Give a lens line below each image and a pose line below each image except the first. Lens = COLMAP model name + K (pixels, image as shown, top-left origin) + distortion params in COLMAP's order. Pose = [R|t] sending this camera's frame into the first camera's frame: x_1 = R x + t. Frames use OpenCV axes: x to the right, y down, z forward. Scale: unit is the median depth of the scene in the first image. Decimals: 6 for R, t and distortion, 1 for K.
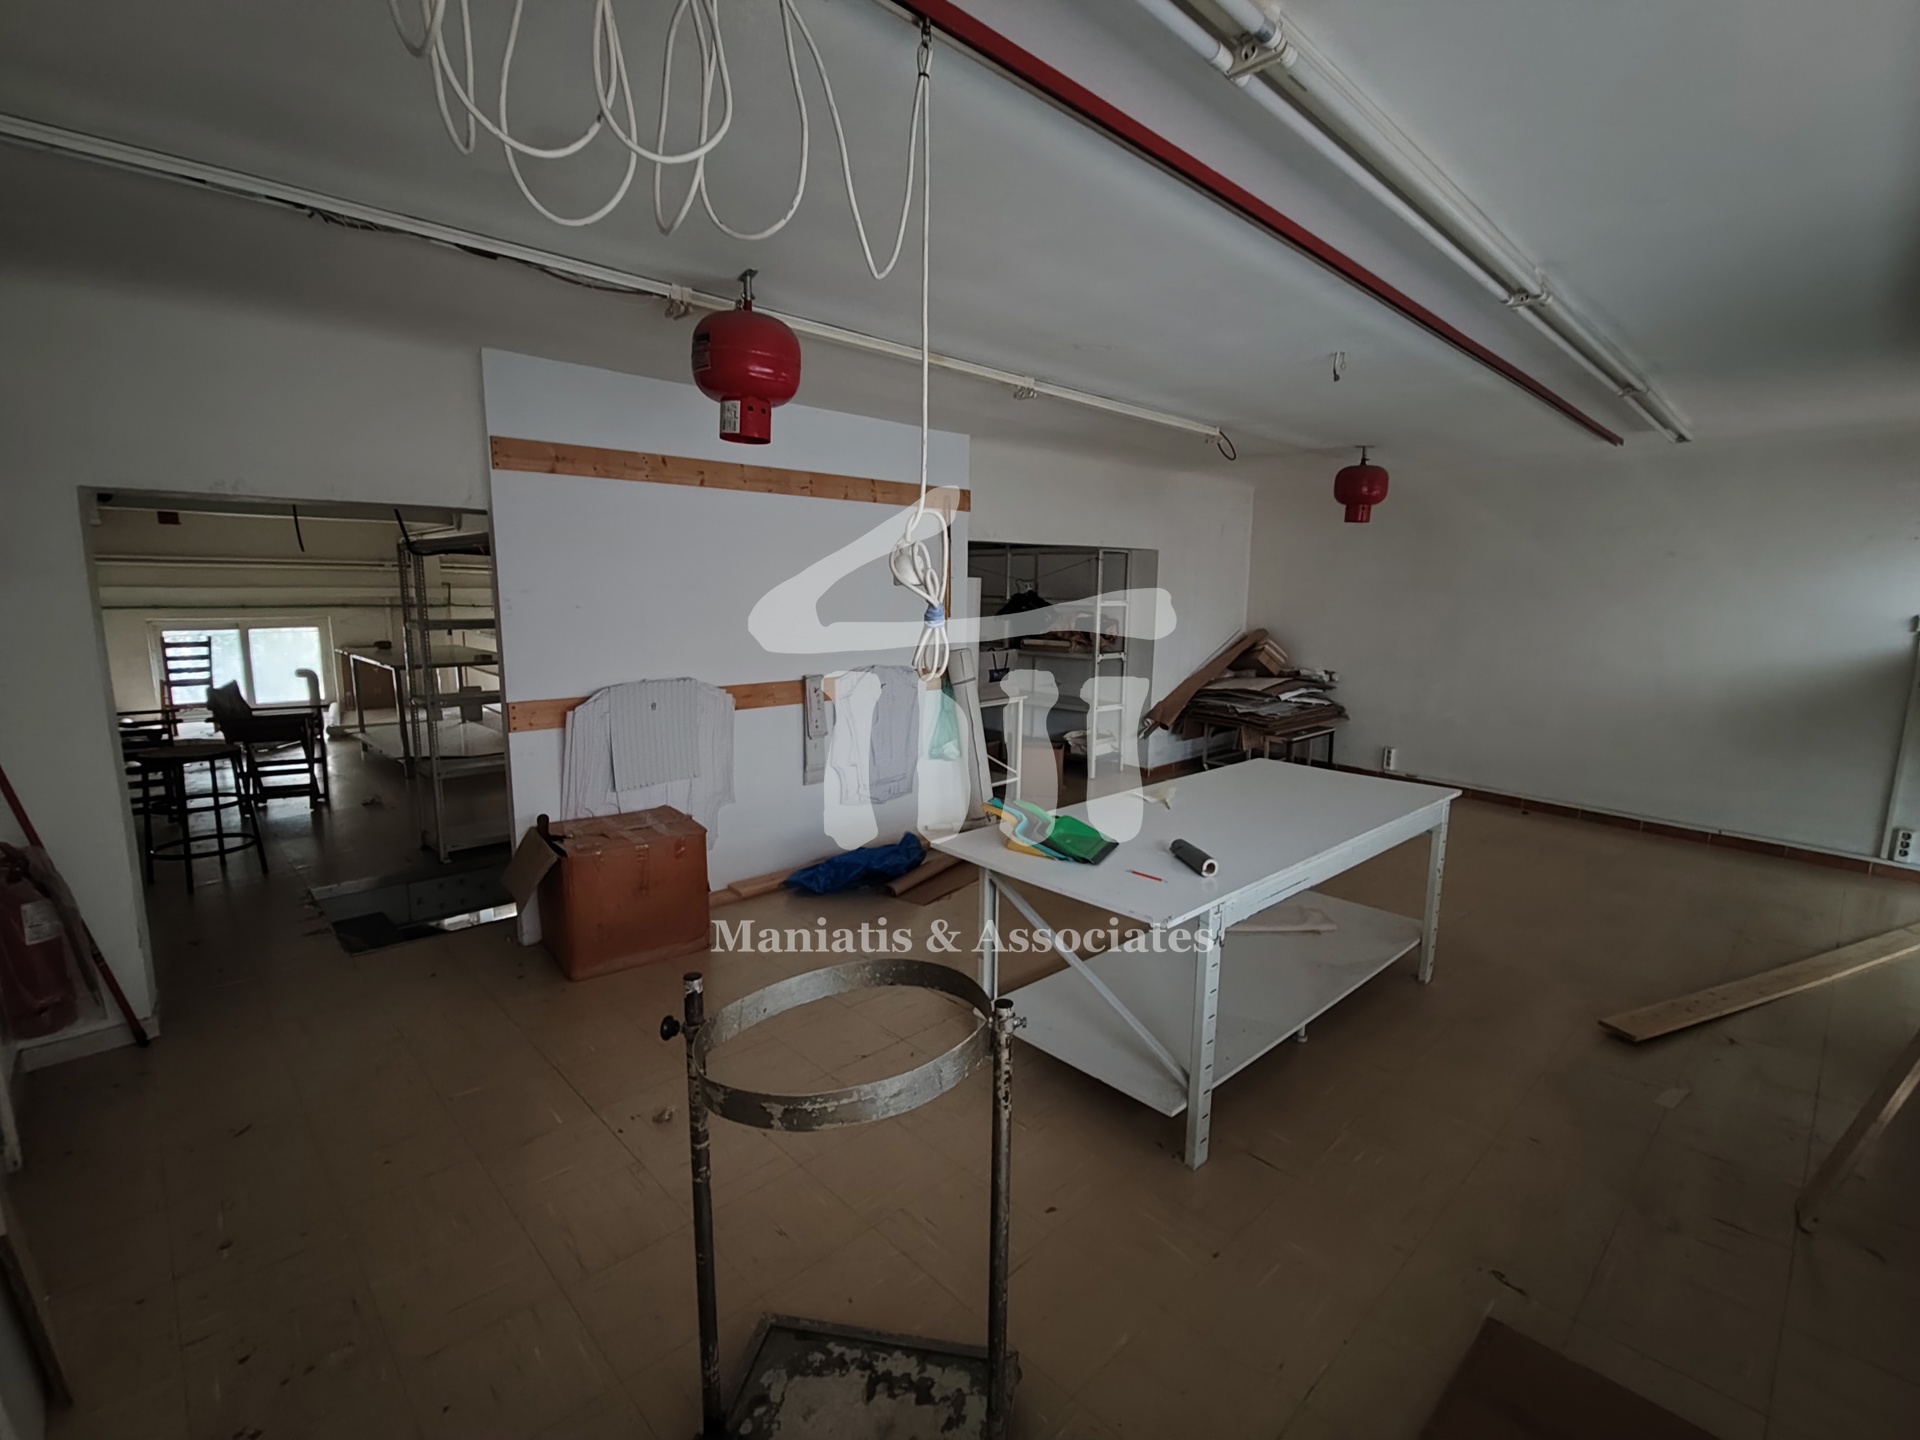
lens RADIAL K [[881.5, 0, 959.4], [0, 881.5, 723.5], [0, 0, 1]] dist [-0.001606, 0.000061]
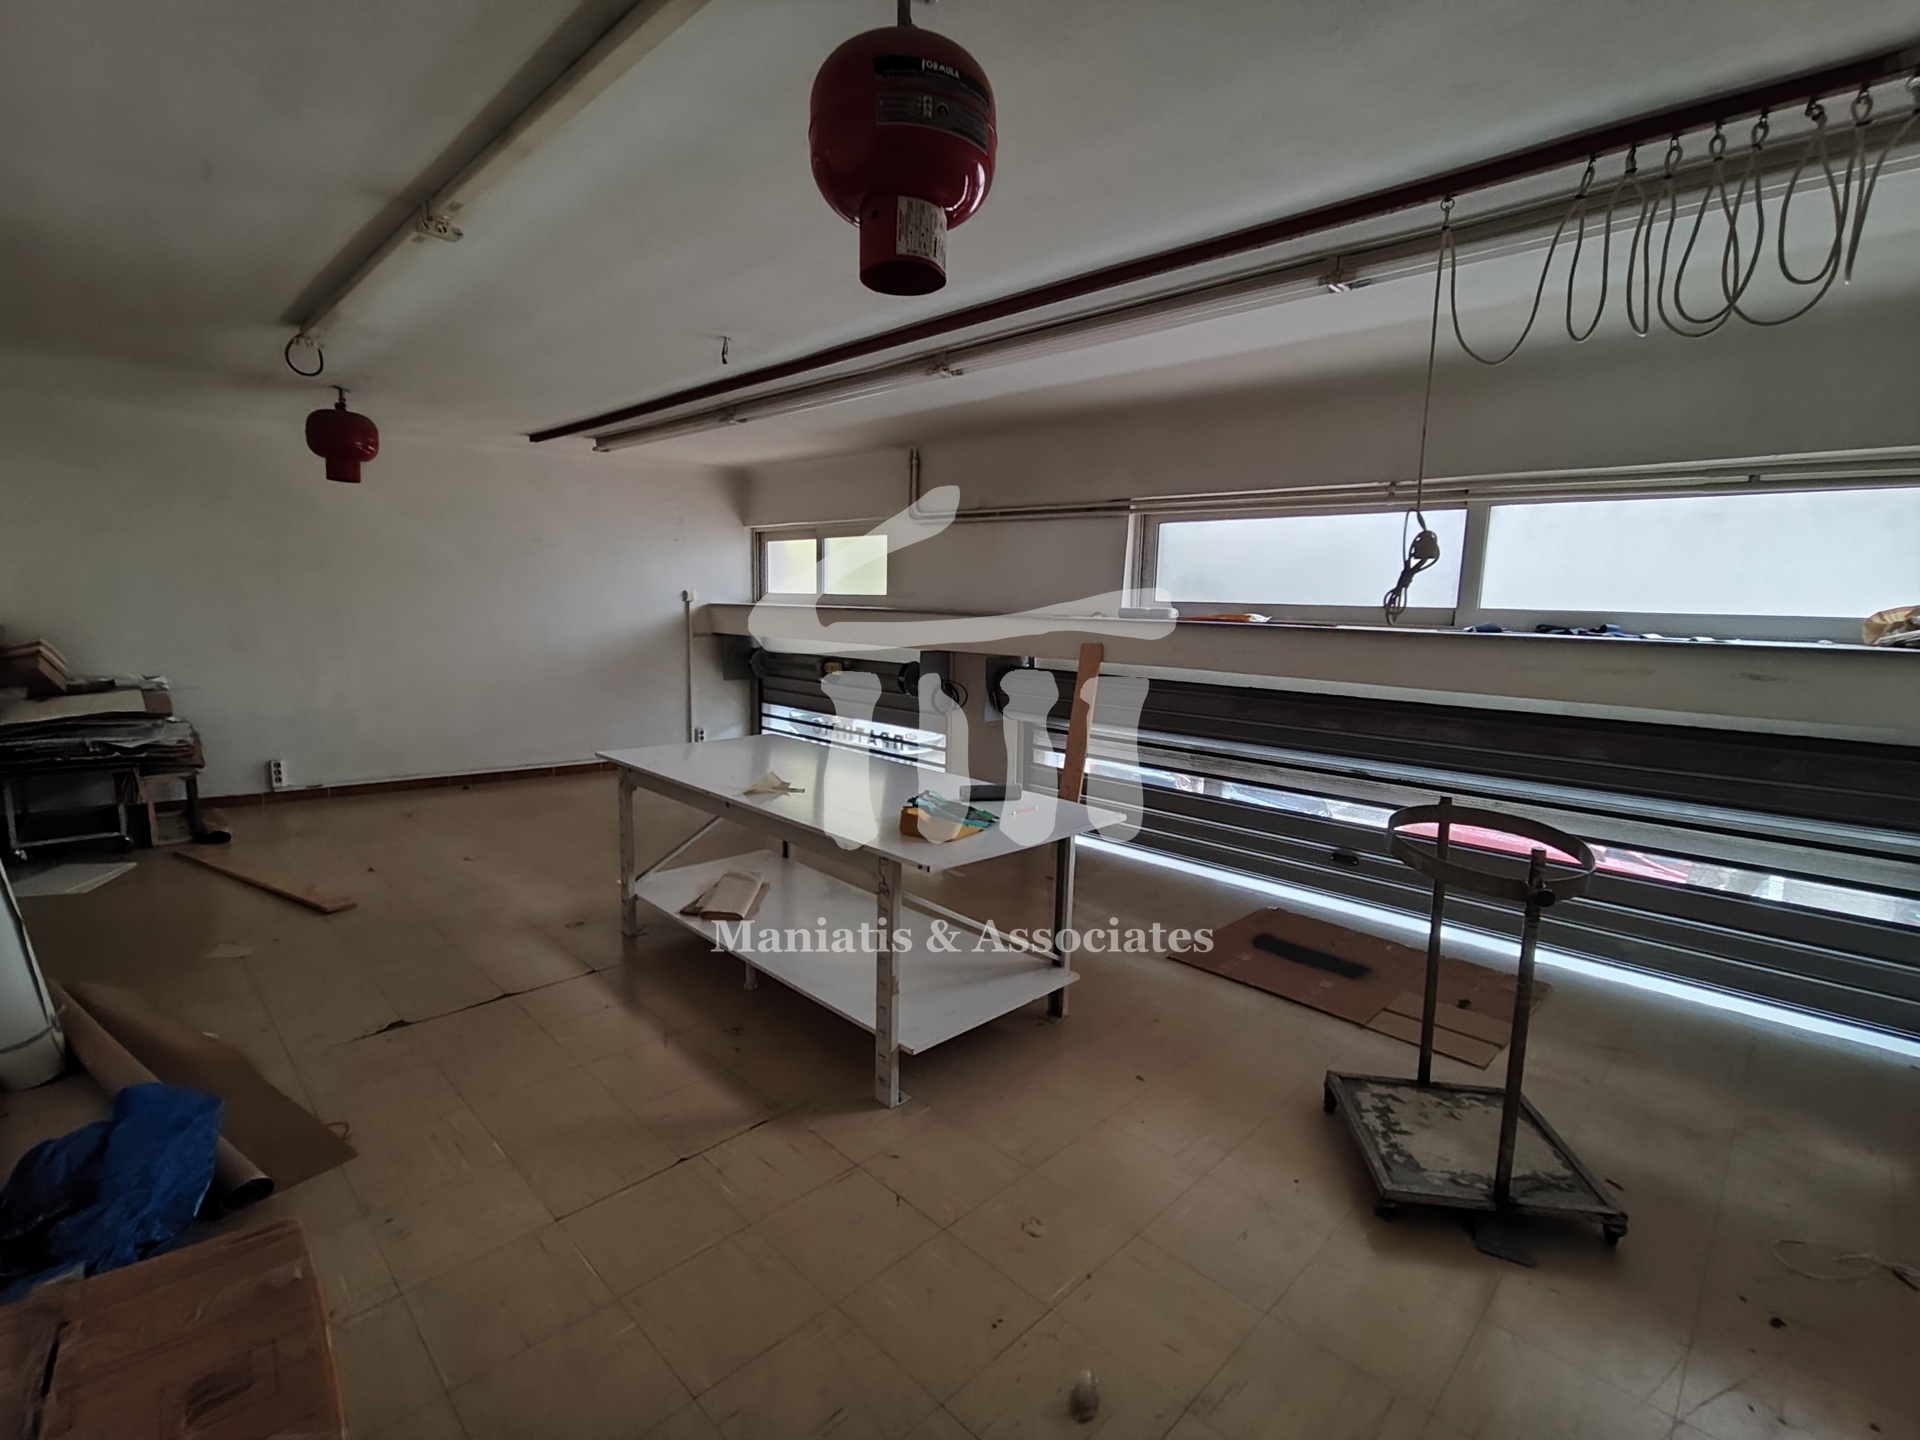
lens RADIAL K [[881.5, 0, 959.4], [0, 881.5, 723.5], [0, 0, 1]] dist [-0.001606, 0.000061]
pose [[-0.102073, -0.167764, 0.980529, -0.433736], [0.111688, 0.977512, 0.178874, -0.096551], [-0.988487, 0.127772, -0.081041, 0.547782]]
